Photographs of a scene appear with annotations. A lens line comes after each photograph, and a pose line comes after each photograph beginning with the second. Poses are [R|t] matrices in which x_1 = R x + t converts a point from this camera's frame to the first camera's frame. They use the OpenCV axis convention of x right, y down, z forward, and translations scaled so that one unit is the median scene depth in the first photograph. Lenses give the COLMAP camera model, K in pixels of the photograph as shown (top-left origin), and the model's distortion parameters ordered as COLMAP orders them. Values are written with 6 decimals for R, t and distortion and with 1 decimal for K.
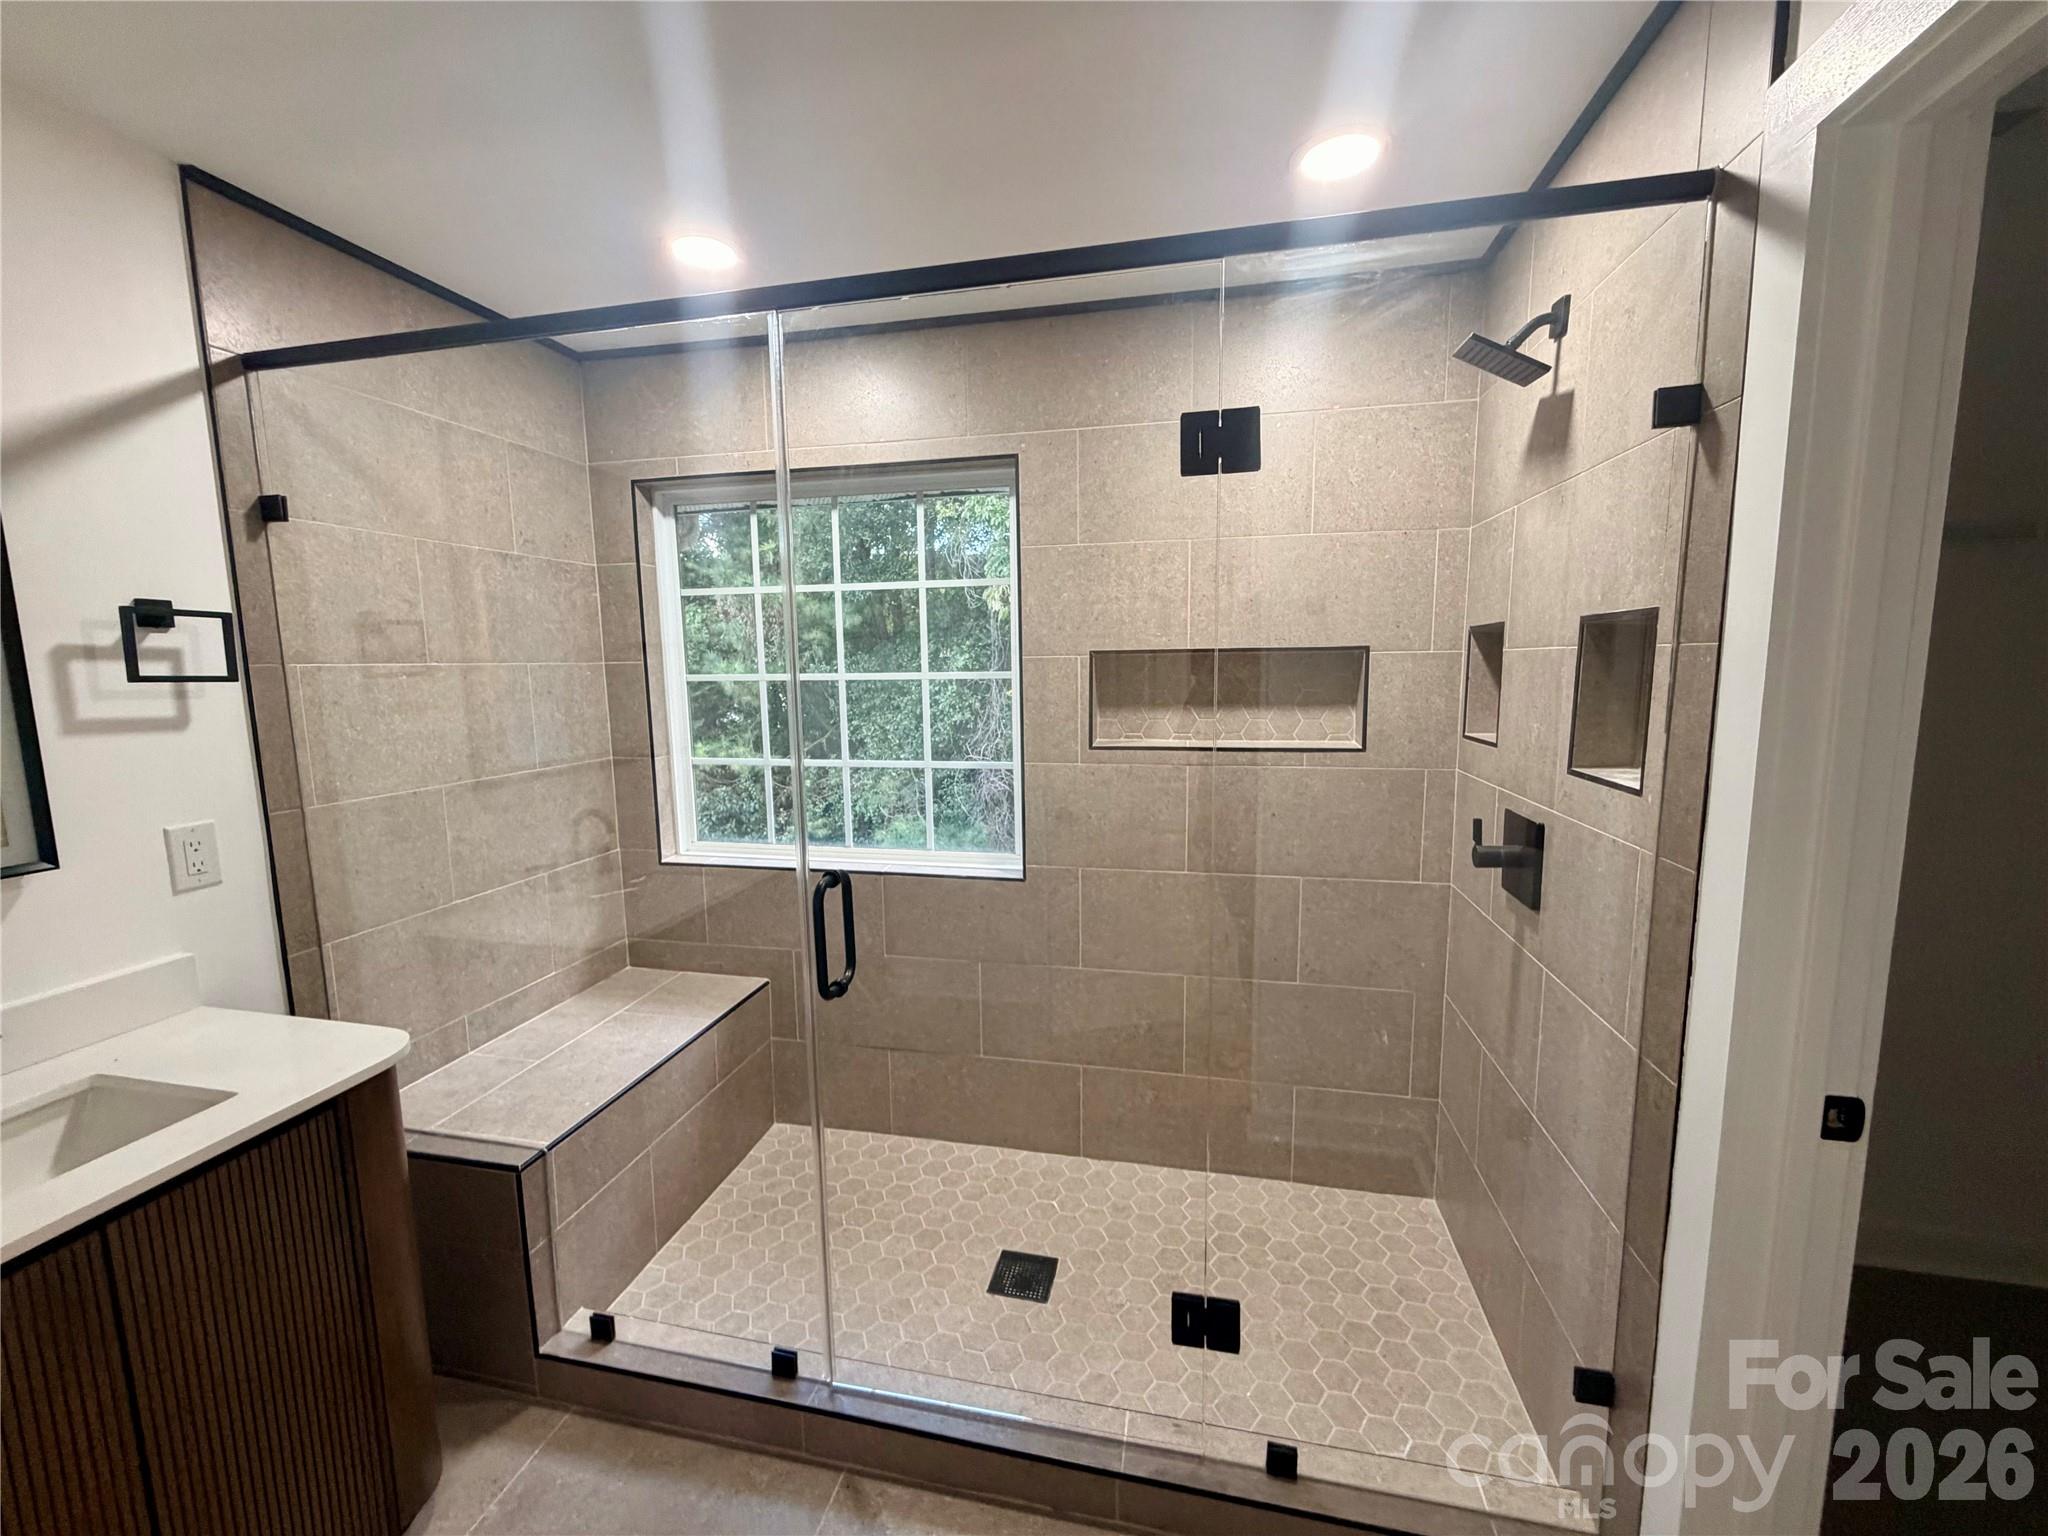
lens RADIAL K [[814.6, 0, 1023.5], [0, 814.6, 769.2], [0, 0, 1]] dist [-0.002071, 0.000231]
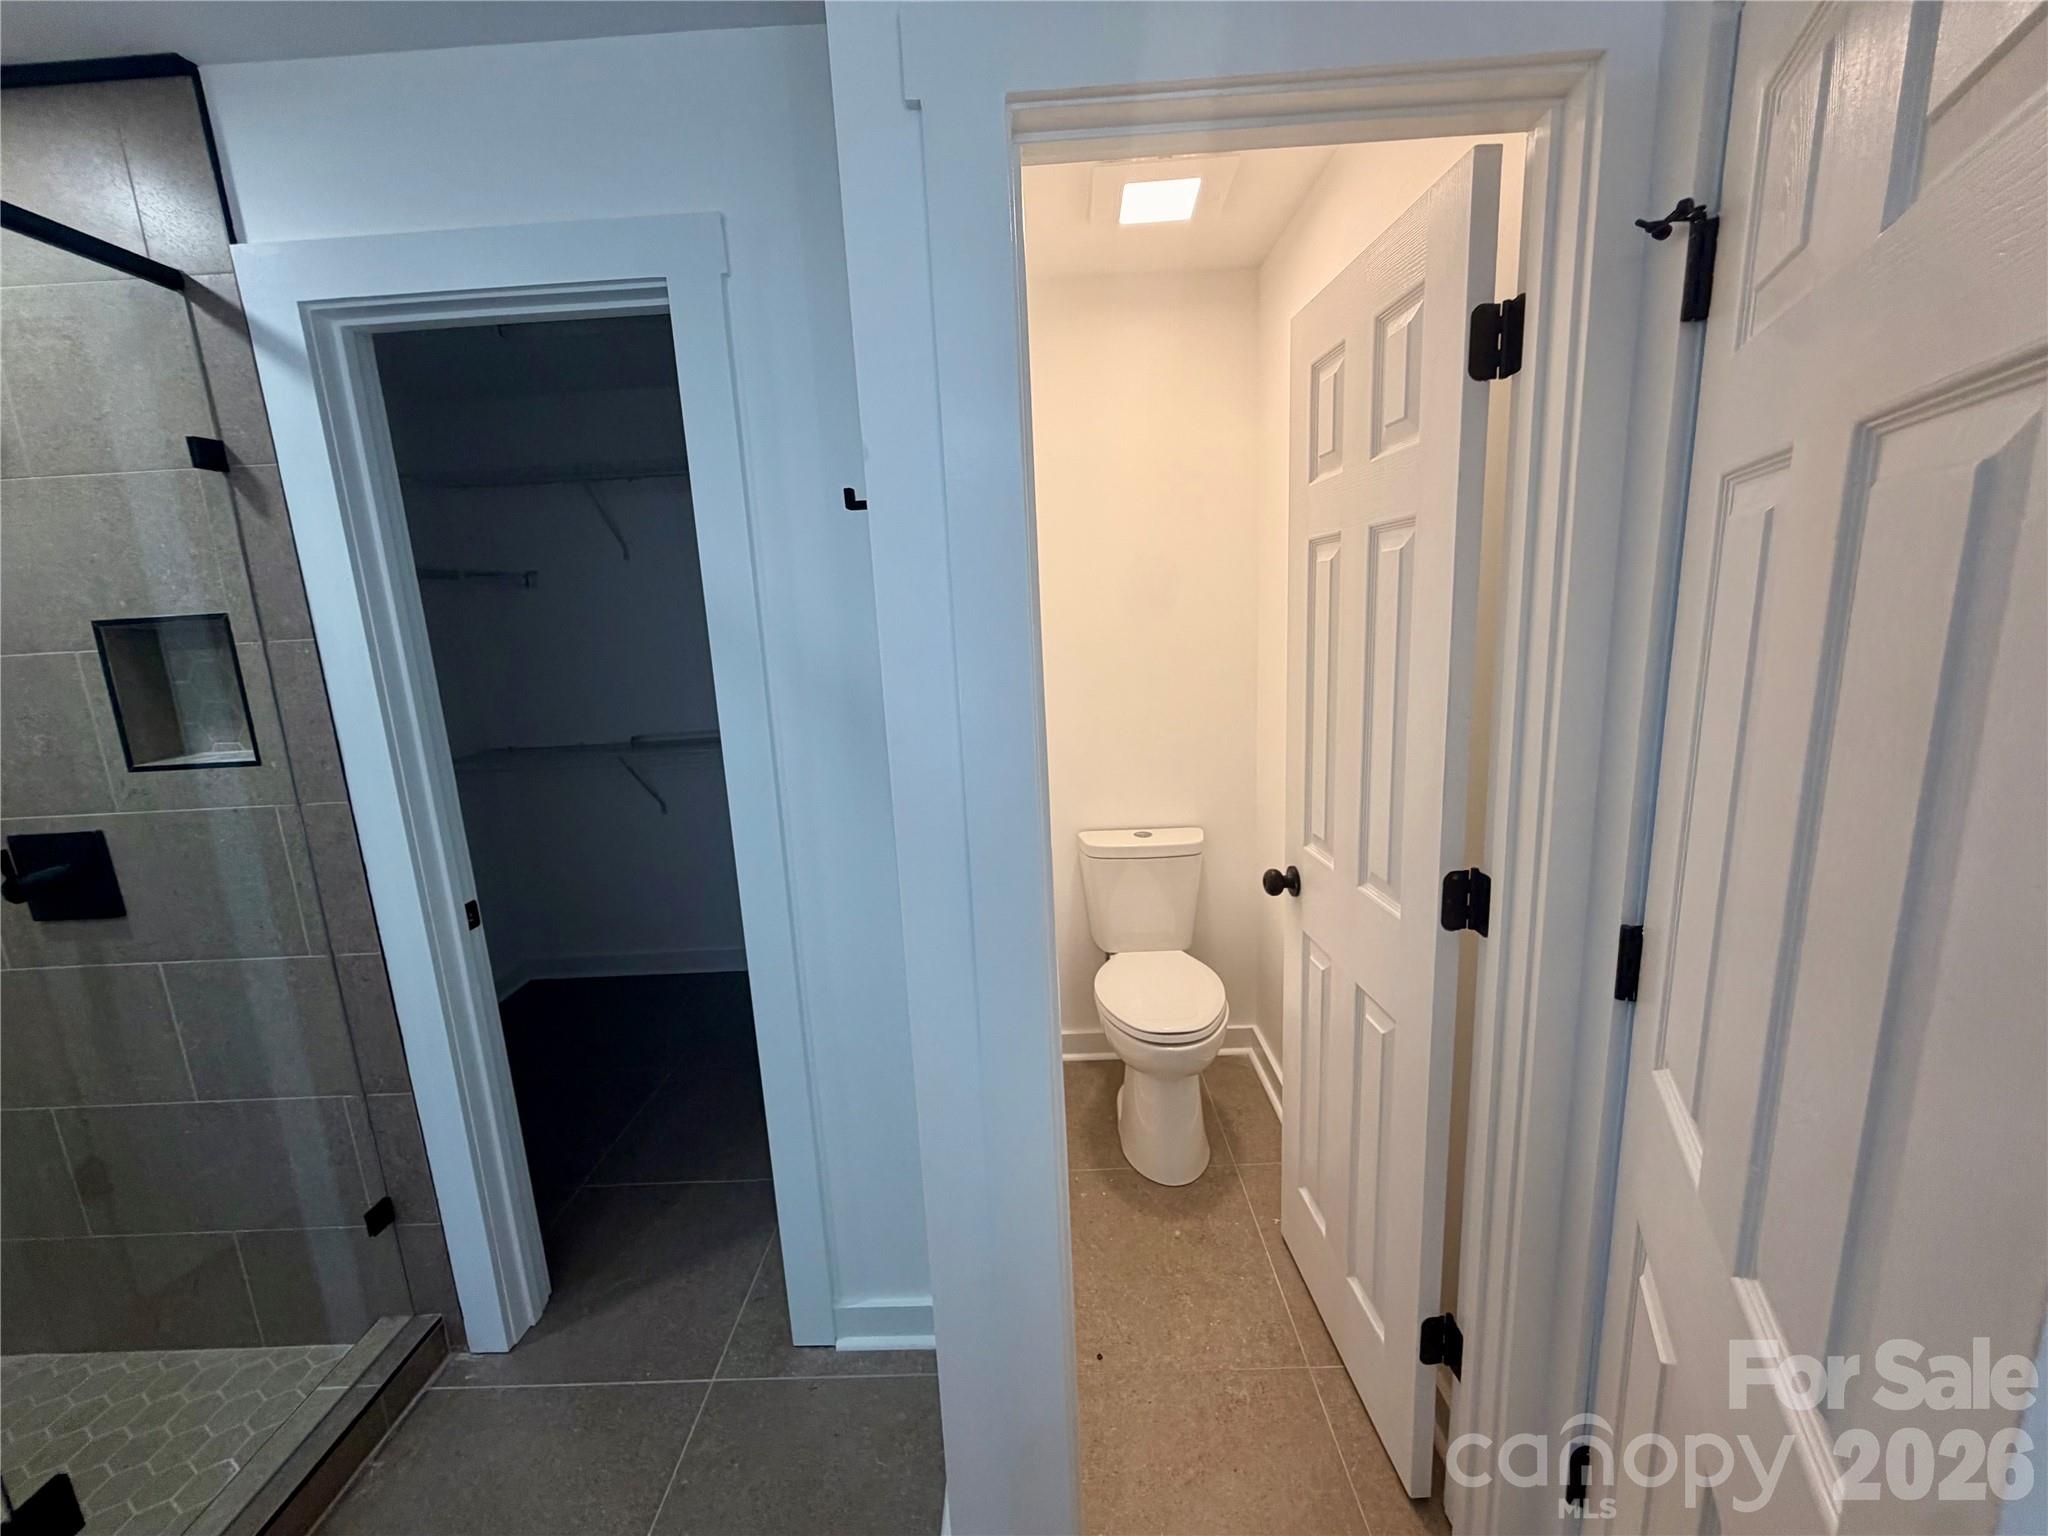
lens RADIAL K [[814.6, 0, 1021.6], [0, 814.6, 760.6], [0, 0, 1]] dist [-0.002071, 0.000231]
pose [[-0.198059, -0.161654, 0.966768, -0.667686], [0.179688, 0.963604, 0.197937, -0.010576], [-0.963579, 0.212920, -0.161803, 0.078452]]
